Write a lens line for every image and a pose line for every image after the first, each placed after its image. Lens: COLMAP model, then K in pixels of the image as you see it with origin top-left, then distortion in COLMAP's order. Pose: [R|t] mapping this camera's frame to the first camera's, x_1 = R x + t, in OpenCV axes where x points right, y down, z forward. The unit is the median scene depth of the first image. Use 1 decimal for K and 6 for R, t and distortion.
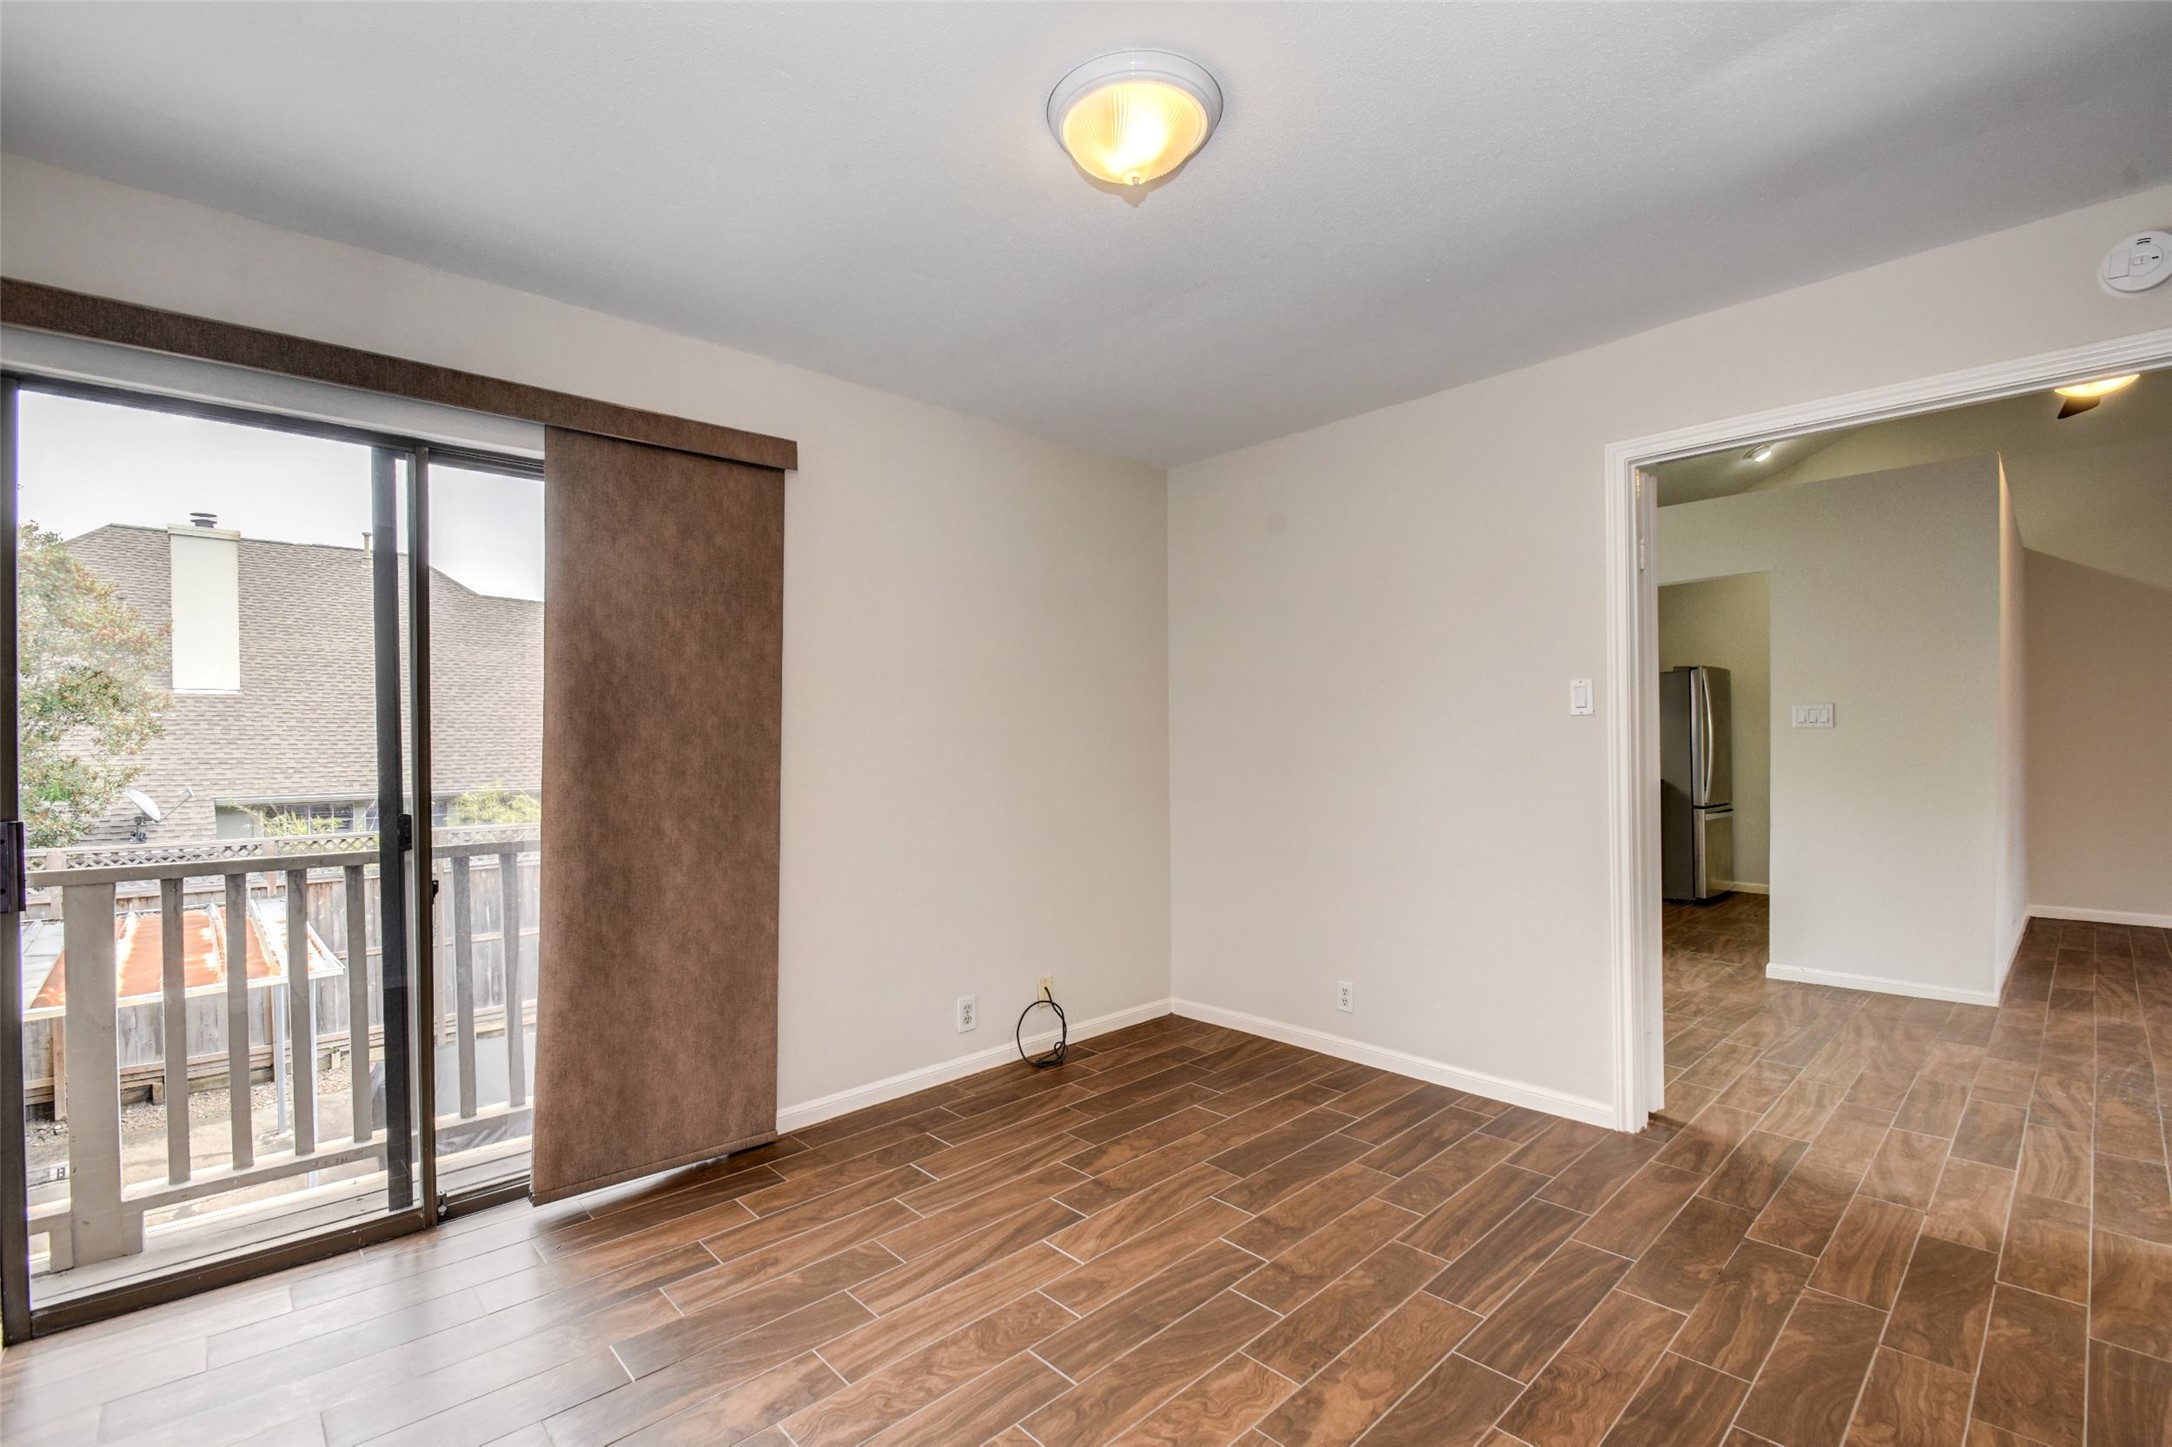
lens RADIAL K [[947.0, 0, 1110.9], [0, 947.0, 748.8], [0, 0, 1]] dist [-0.001758, -0.008995]
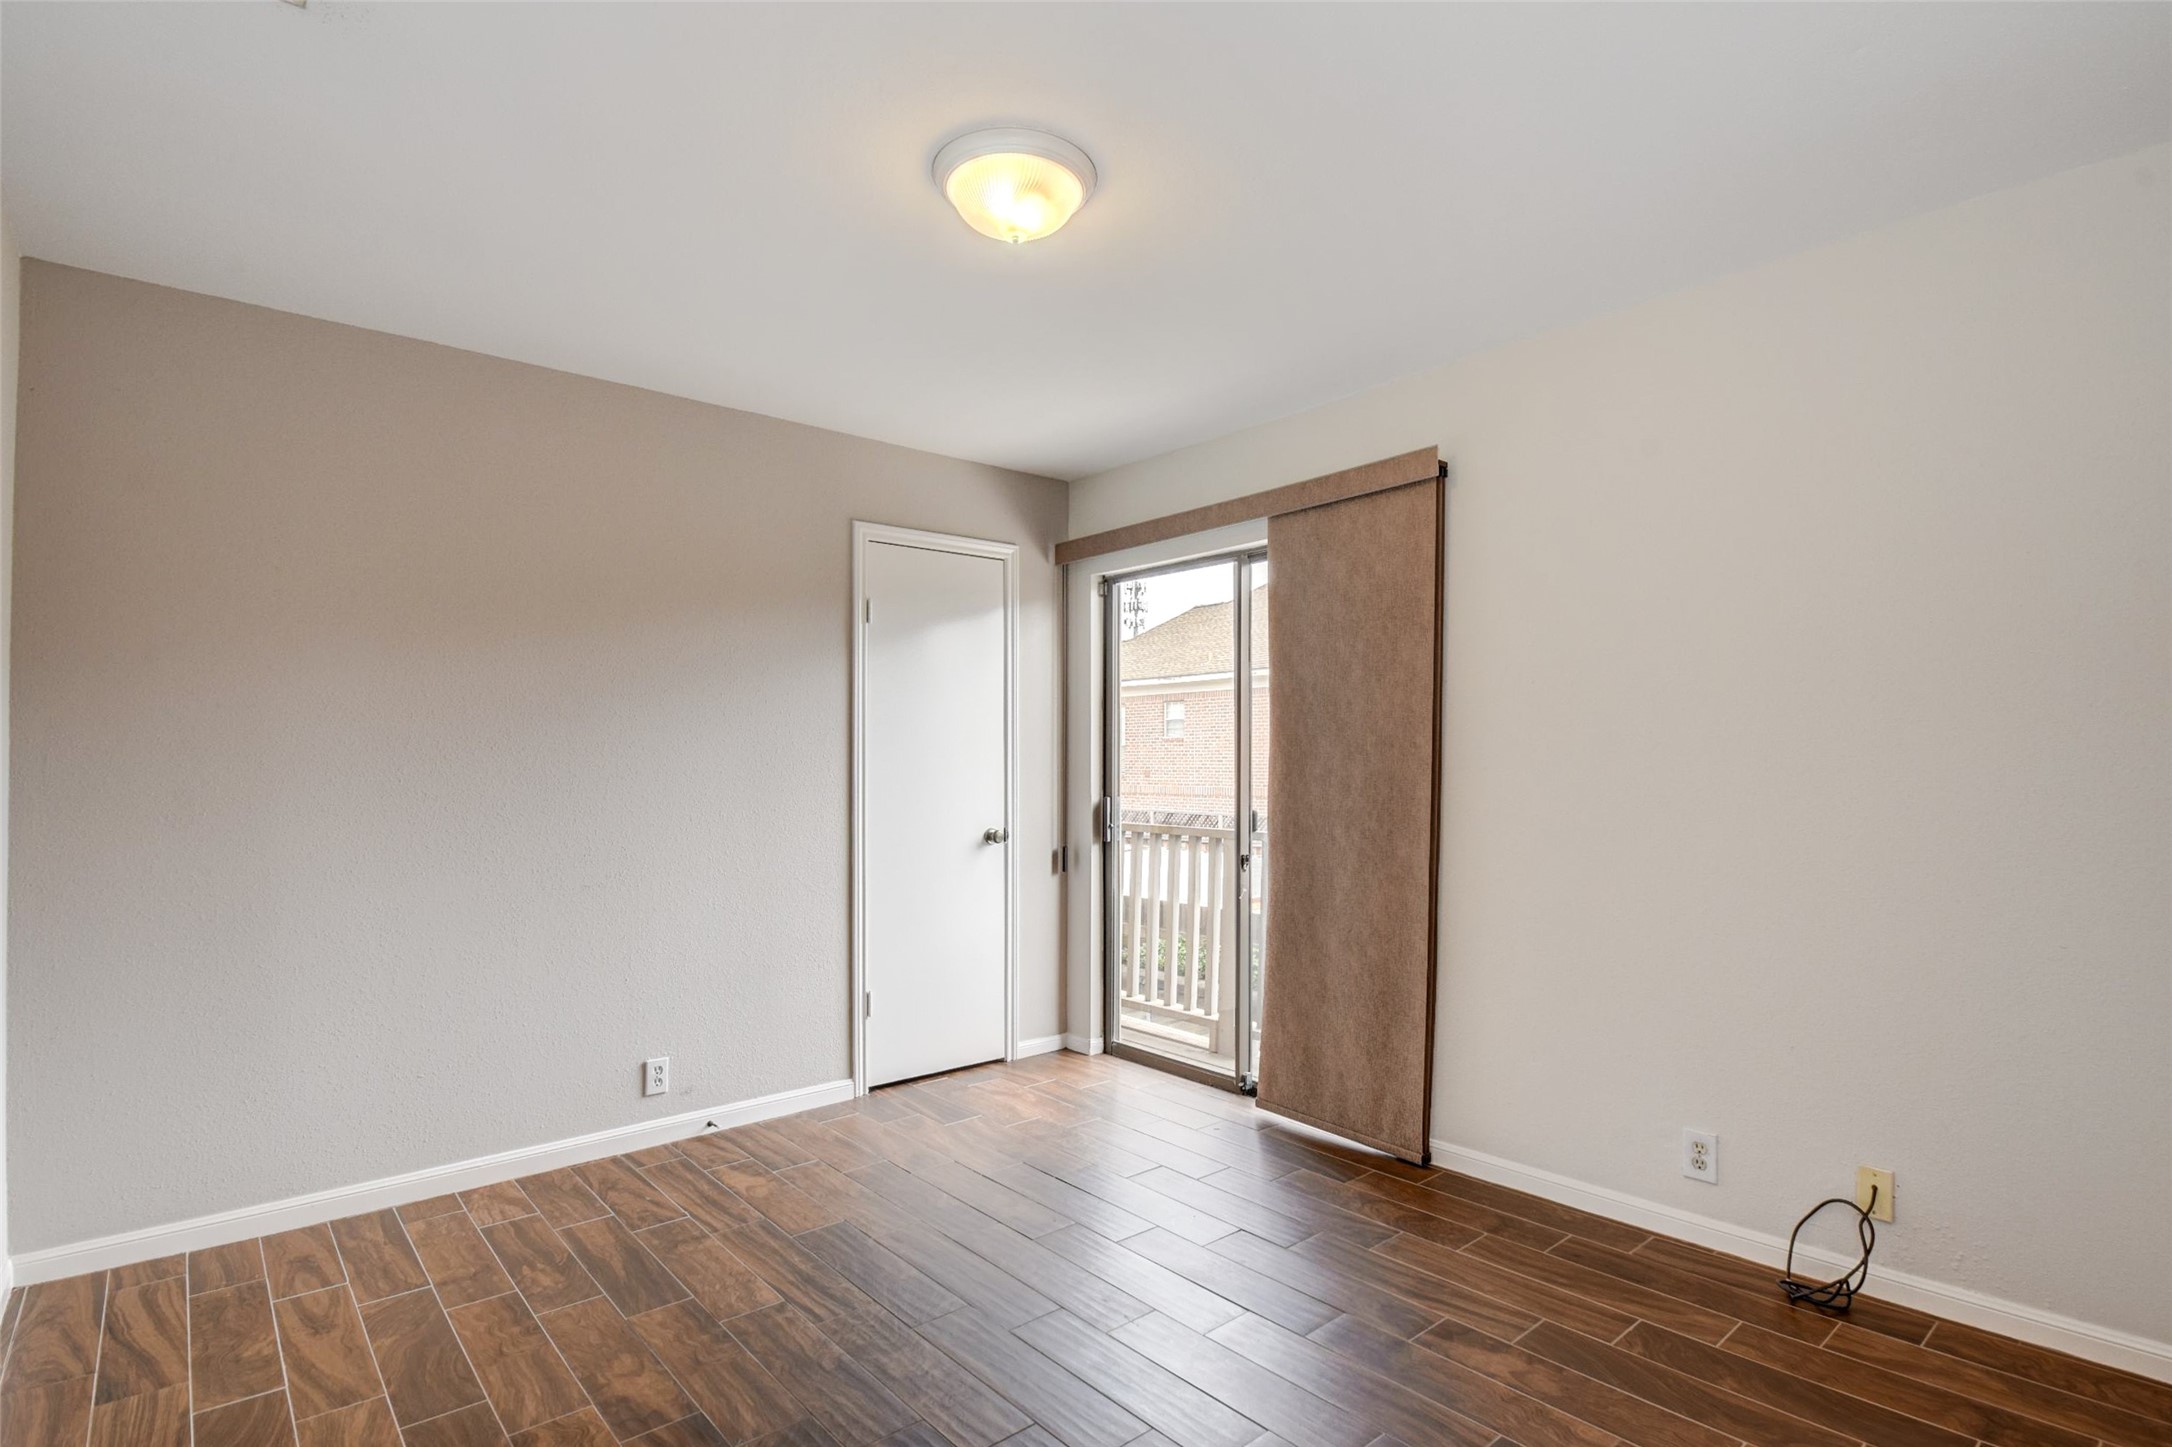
lens RADIAL K [[1071.3, 0, 1115.8], [0, 1071.3, 749.4], [0, 0, 1]] dist [-0.009874, -0.000954]
pose [[-0.041532, 0.001164, -0.999137, 0.811857], [0.000300, 0.999999, 0.001153, -0.020205], [0.999137, -0.000252, -0.041532, 0.771640]]
